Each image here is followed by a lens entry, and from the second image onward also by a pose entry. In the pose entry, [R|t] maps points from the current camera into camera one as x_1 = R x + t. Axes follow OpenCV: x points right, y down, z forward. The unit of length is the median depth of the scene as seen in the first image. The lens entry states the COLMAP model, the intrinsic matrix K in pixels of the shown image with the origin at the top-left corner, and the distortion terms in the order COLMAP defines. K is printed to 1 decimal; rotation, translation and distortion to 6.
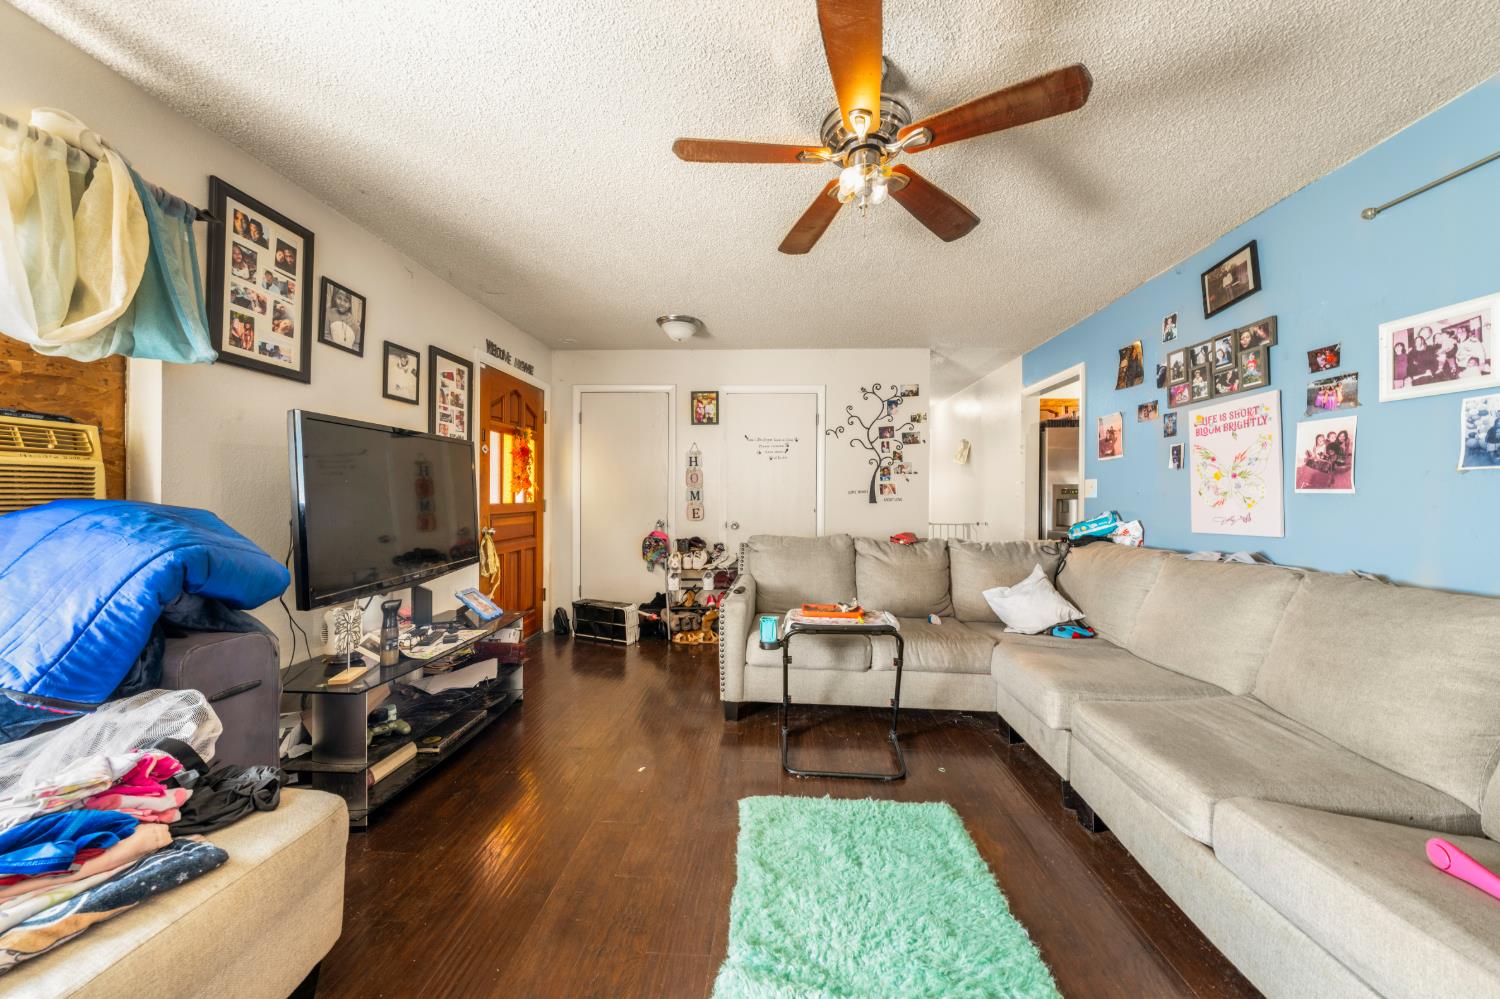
lens RADIAL K [[508.4, 0, 751.3], [0, 508.4, 497.8], [0, 0, 1]] dist [-0.000895, -0.000223]
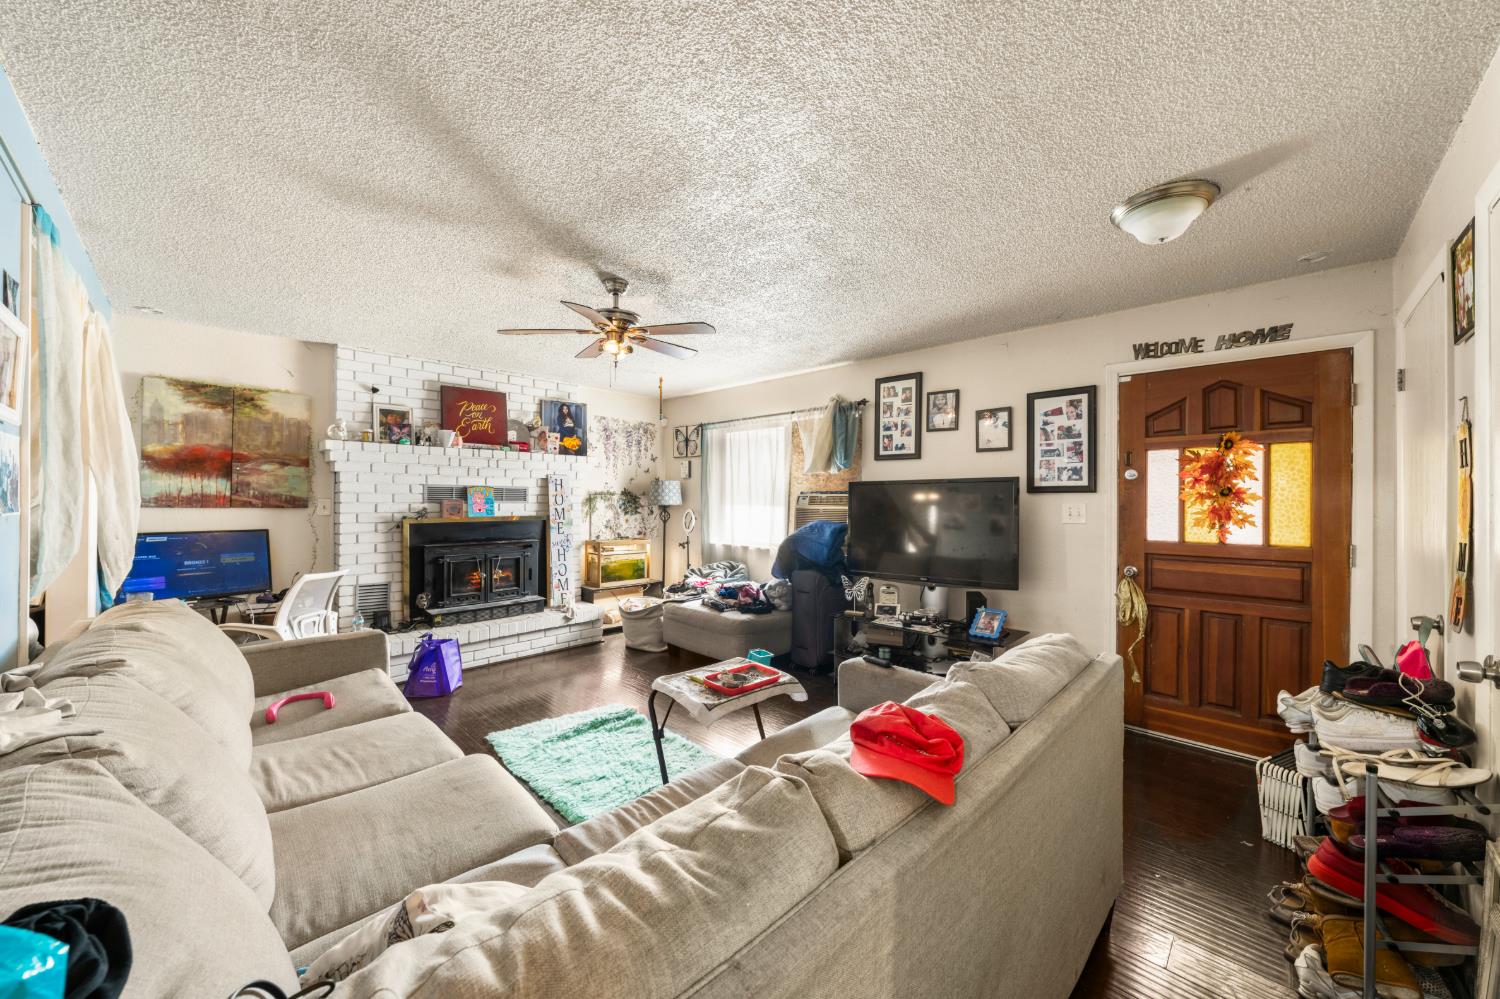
lens RADIAL K [[543.1, 0, 762.0], [0, 543.1, 499.6], [0, 0, 1]] dist [-0.002205, -0.000106]
pose [[-0.643799, -0.012195, -0.765097, 0.646790], [-0.014902, 0.999883, -0.003398, -0.049045], [0.765049, 0.009214, -0.643906, 1.274261]]
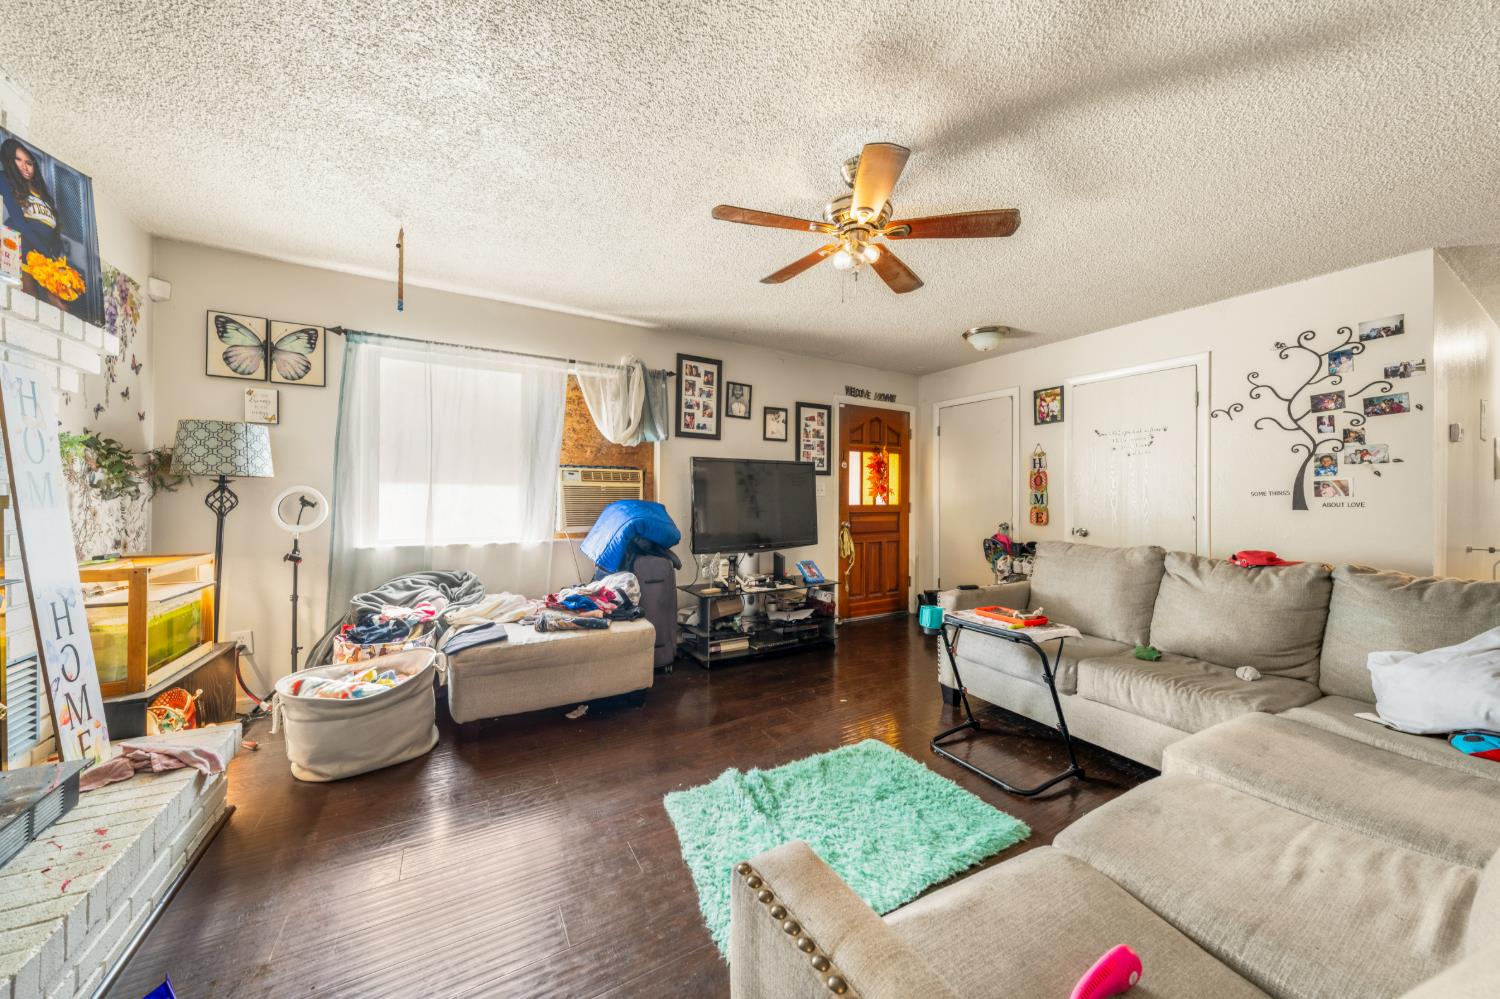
lens RADIAL K [[508.4, 0, 754.6], [0, 508.4, 495.5], [0, 0, 1]] dist [-0.000895, -0.000223]
pose [[0.554695, -0.006931, -0.832025, 0.562444], [-0.005112, 0.999918, -0.011739, 0.004692], [0.832038, 0.010765, 0.554614, 0.035528]]
